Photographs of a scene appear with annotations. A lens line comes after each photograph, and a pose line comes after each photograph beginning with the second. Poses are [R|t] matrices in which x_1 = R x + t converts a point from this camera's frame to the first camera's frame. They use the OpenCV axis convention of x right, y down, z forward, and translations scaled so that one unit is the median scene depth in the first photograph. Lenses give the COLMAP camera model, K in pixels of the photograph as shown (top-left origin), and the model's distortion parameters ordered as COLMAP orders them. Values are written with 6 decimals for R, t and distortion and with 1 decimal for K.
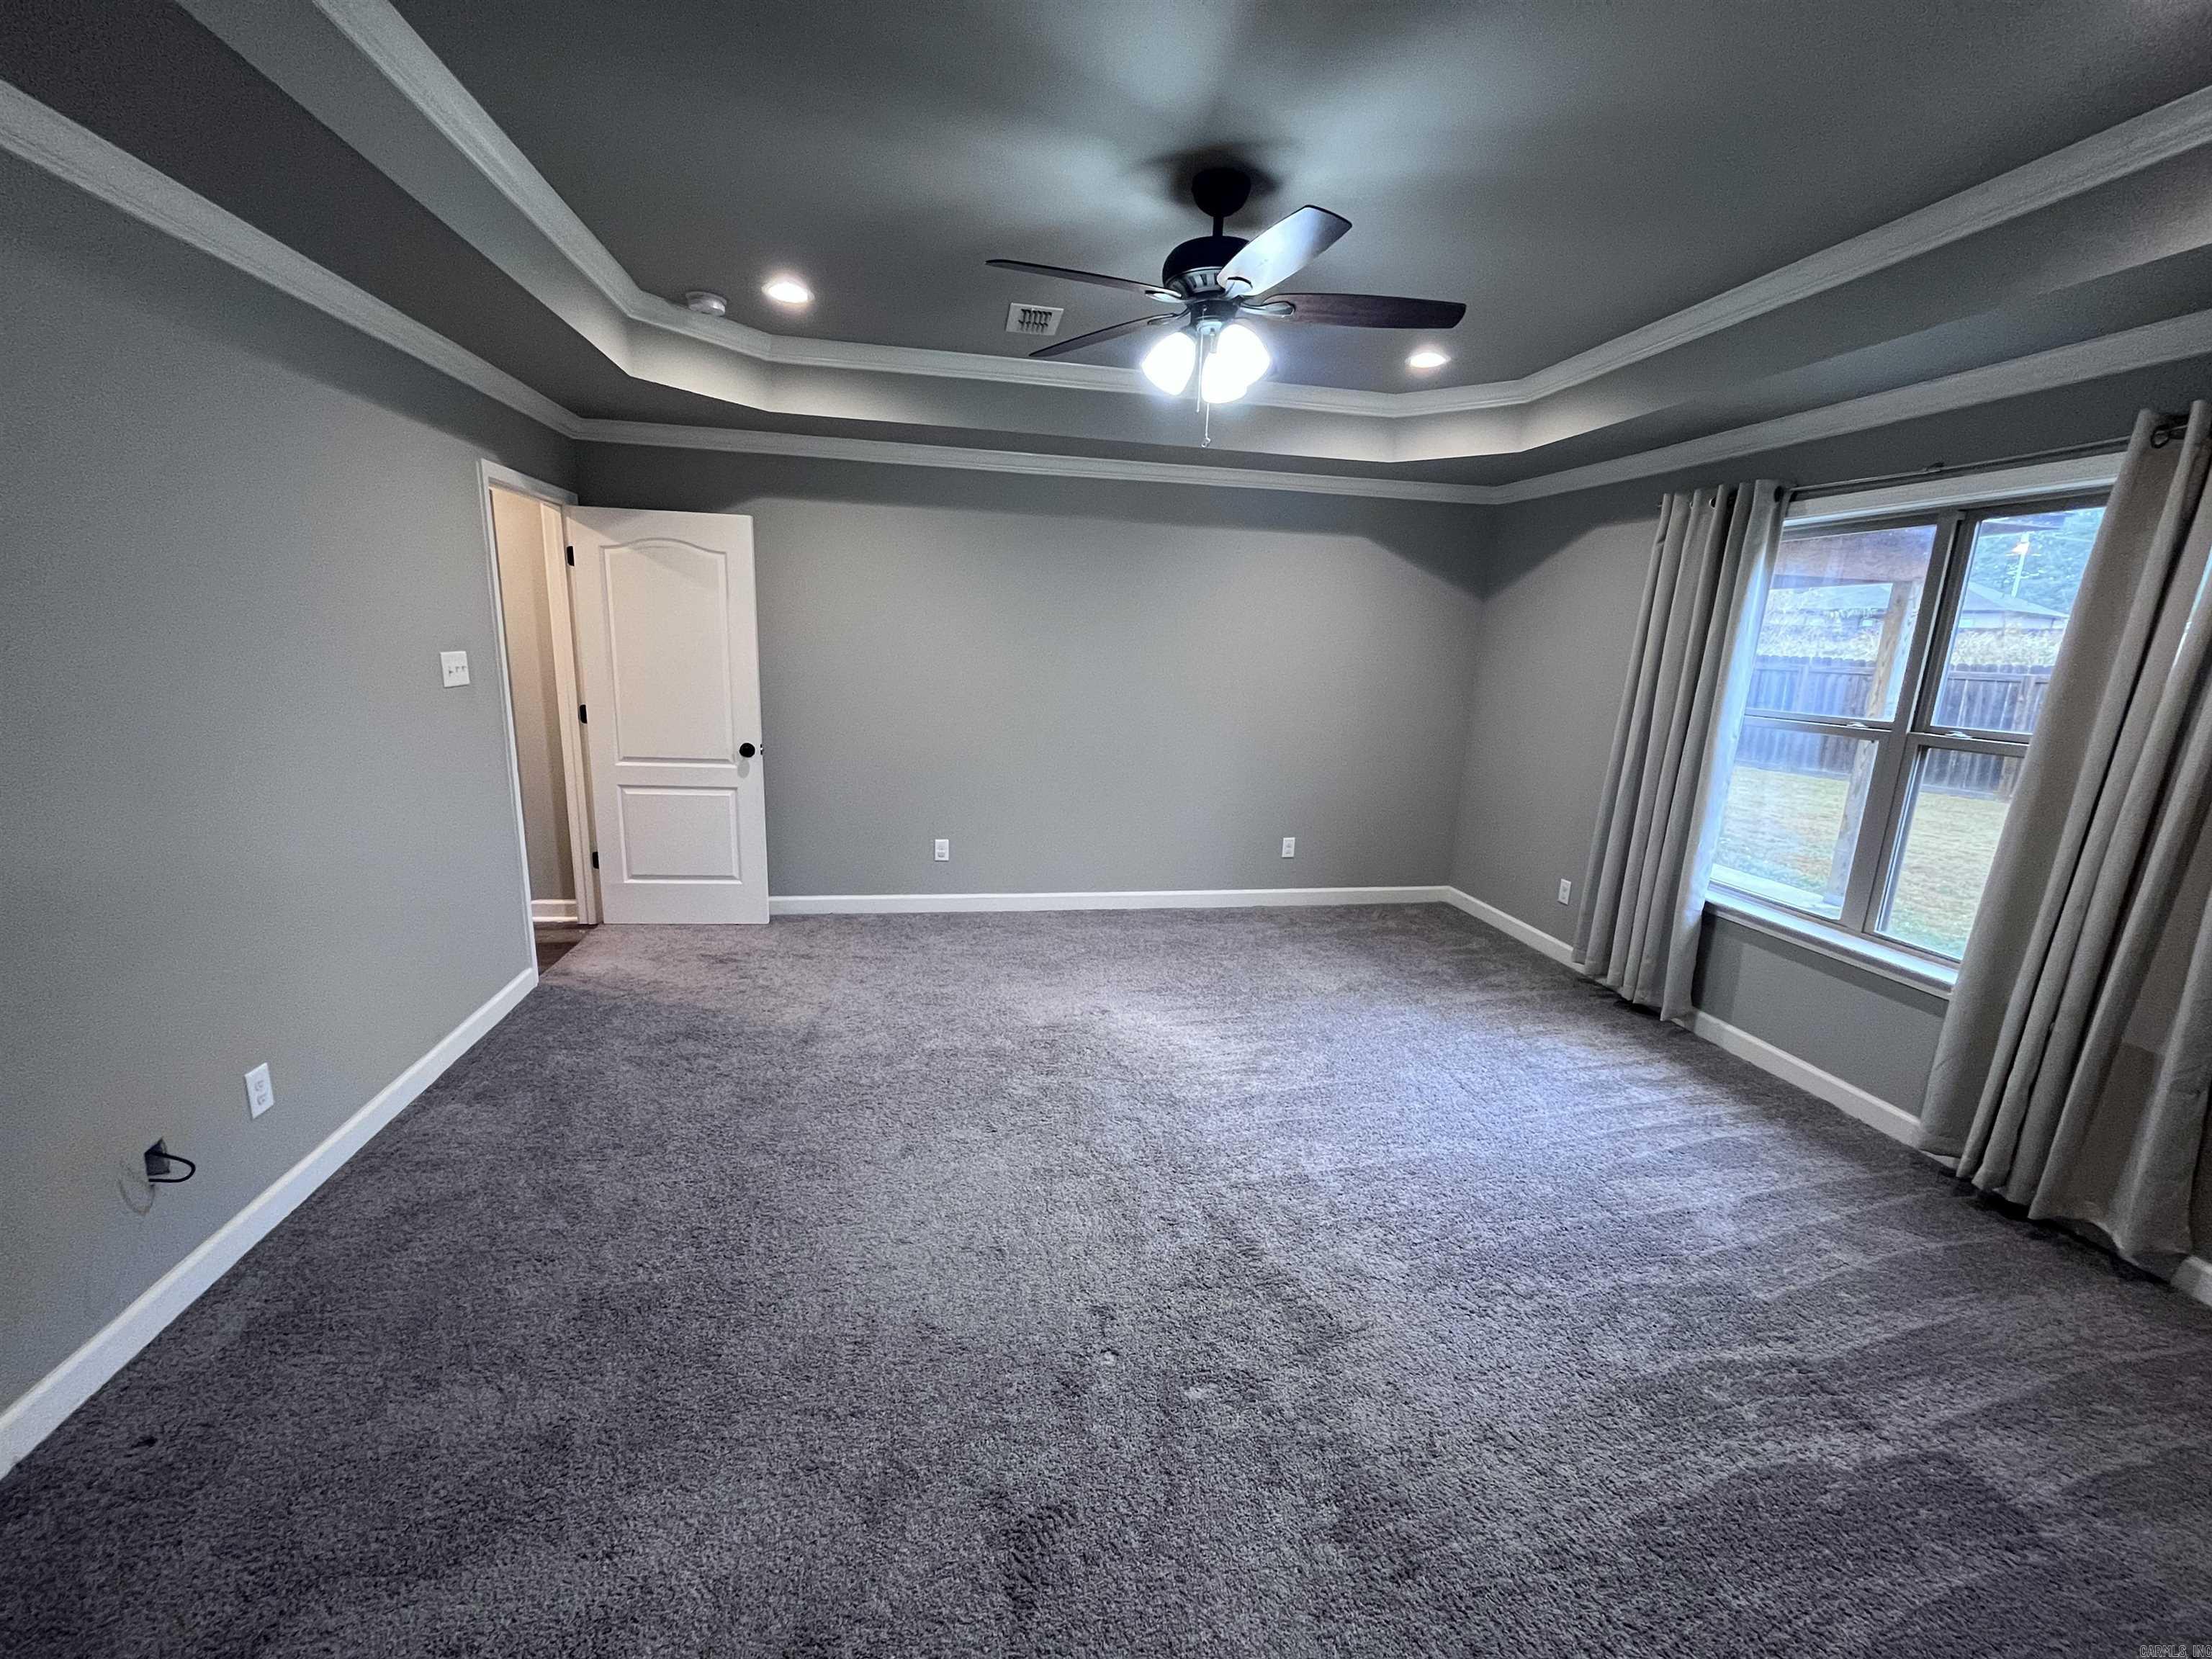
lens RADIAL K [[877.0, 0, 1105.9], [0, 877.0, 843.7], [0, 0, 1]] dist [-0.005195, -0.000115]
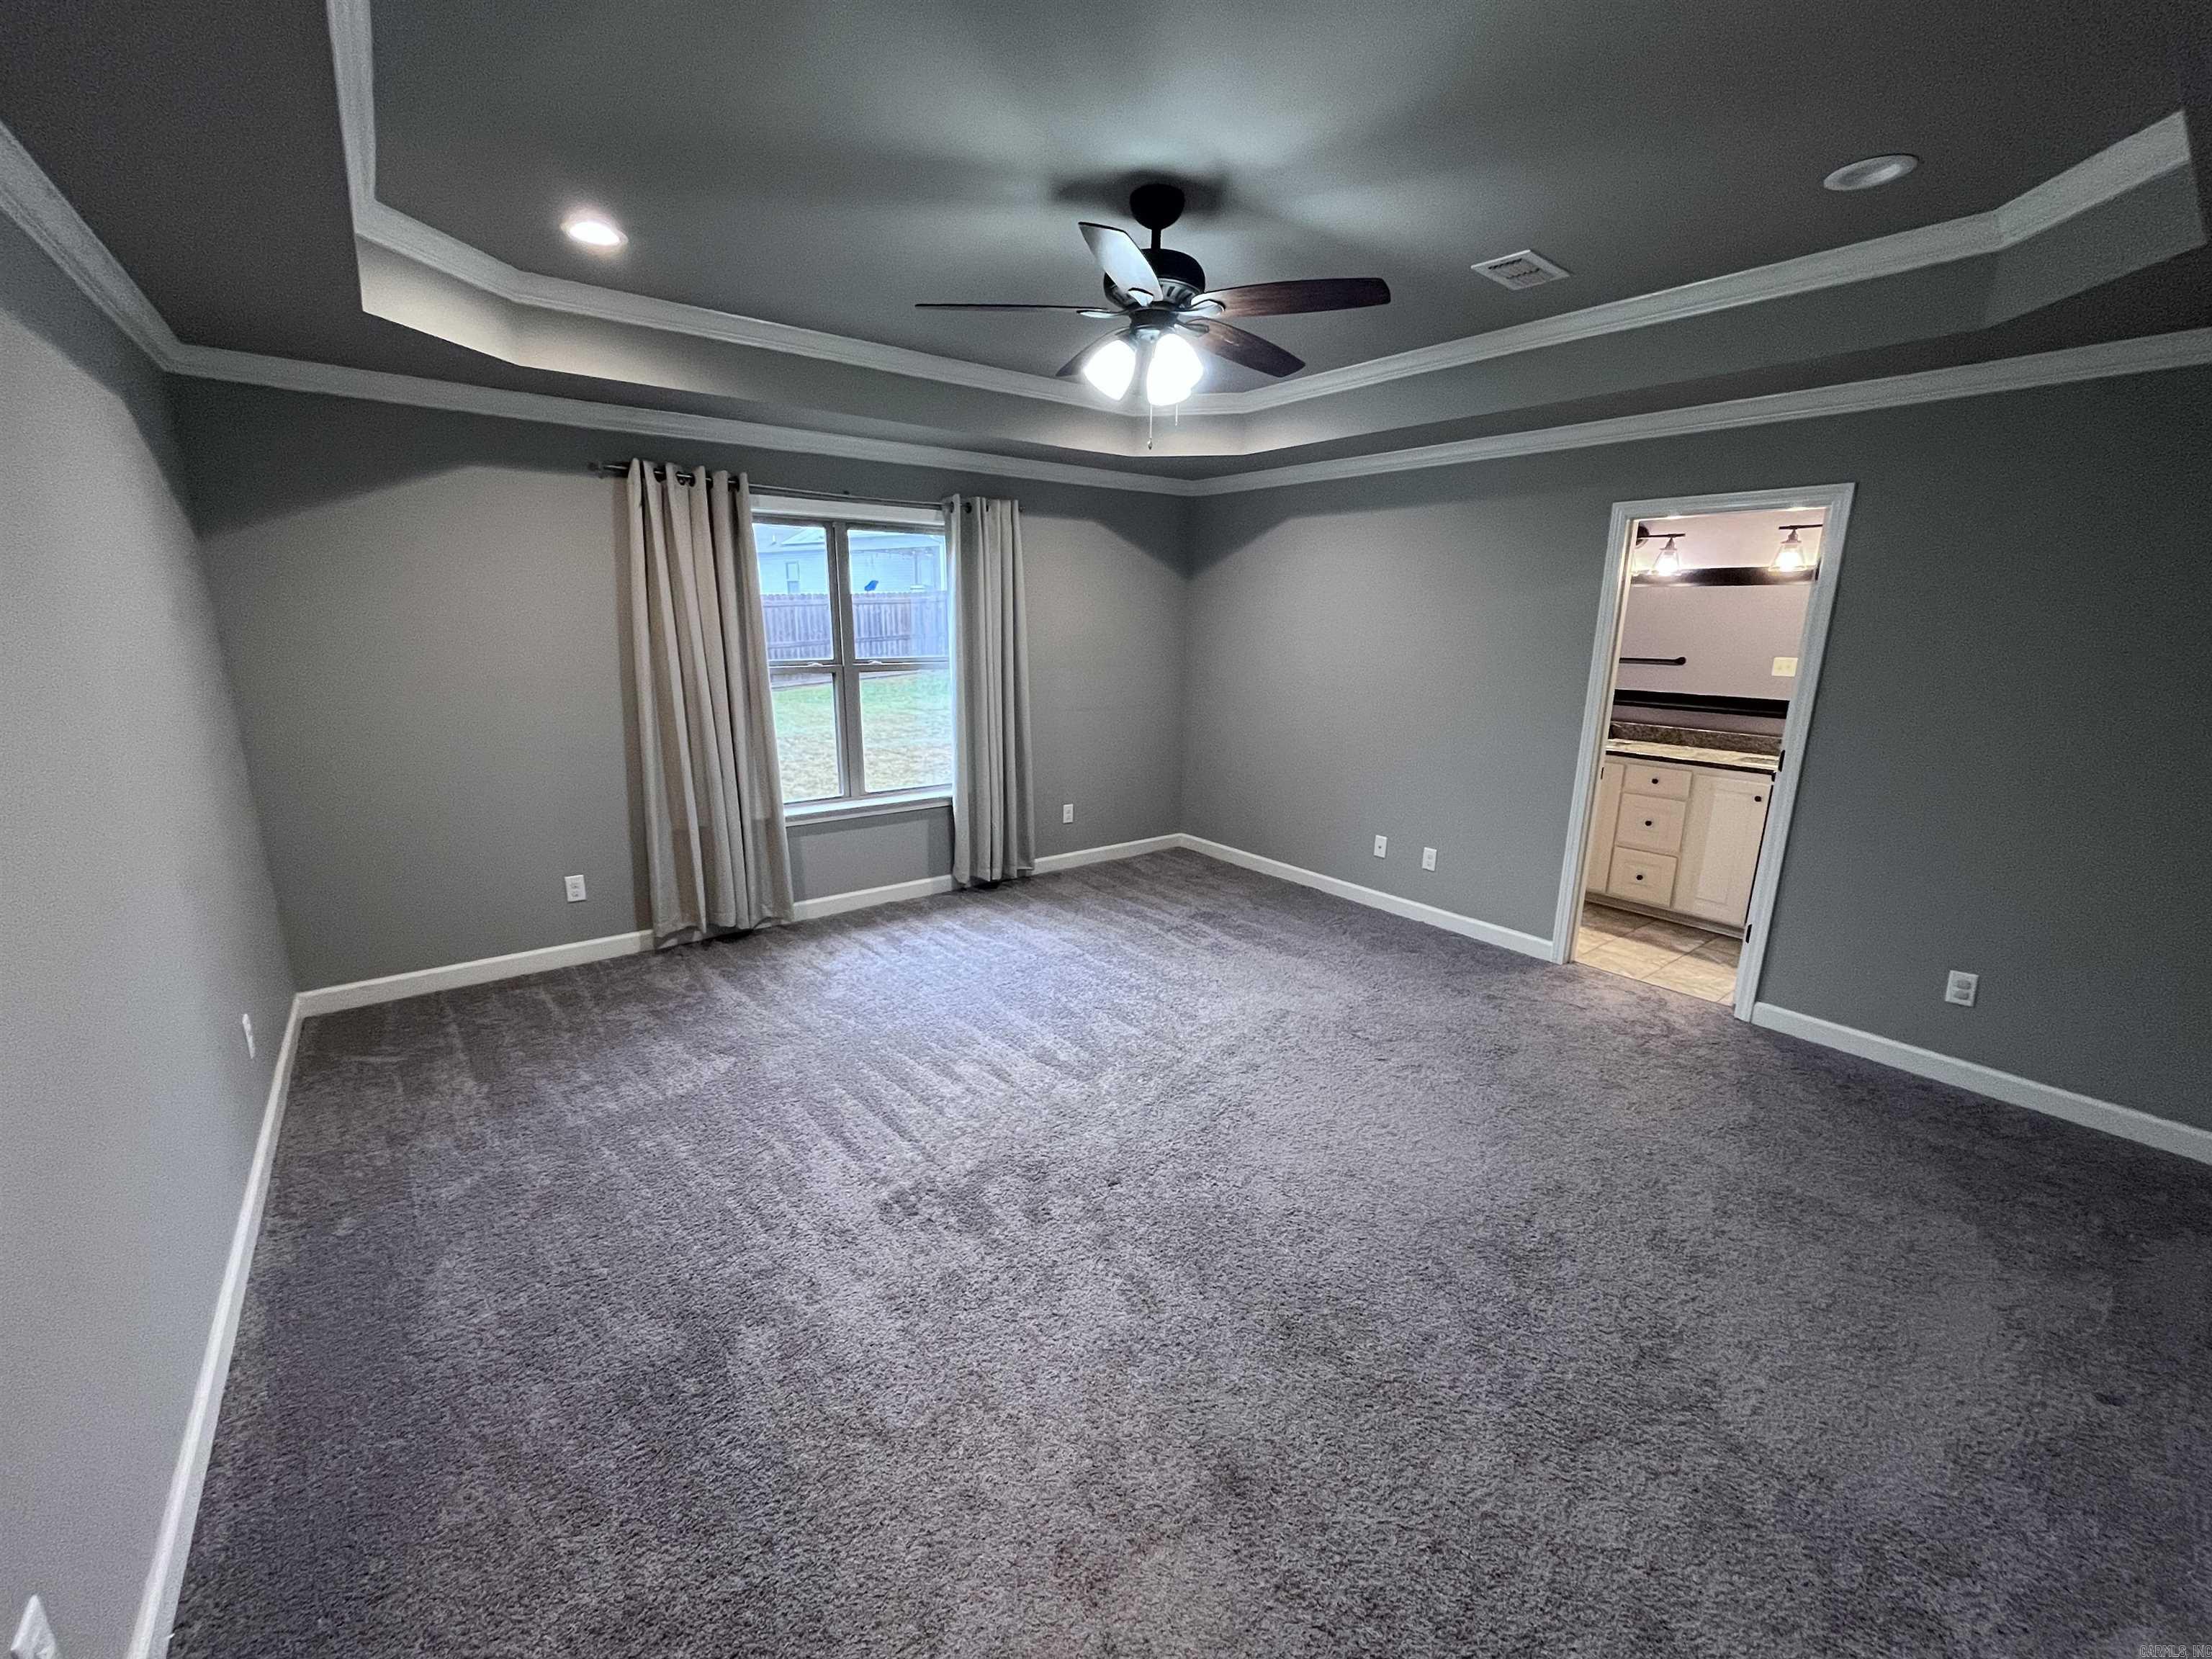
lens RADIAL K [[877.0, 0, 1105.9], [0, 877.0, 843.7], [0, 0, 1]] dist [-0.005195, -0.000115]
pose [[-0.450783, -0.262068, 0.853296, -0.655372], [0.177180, 0.910641, 0.373282, -0.313860], [-0.874872, 0.319456, -0.364069, 1.175388]]
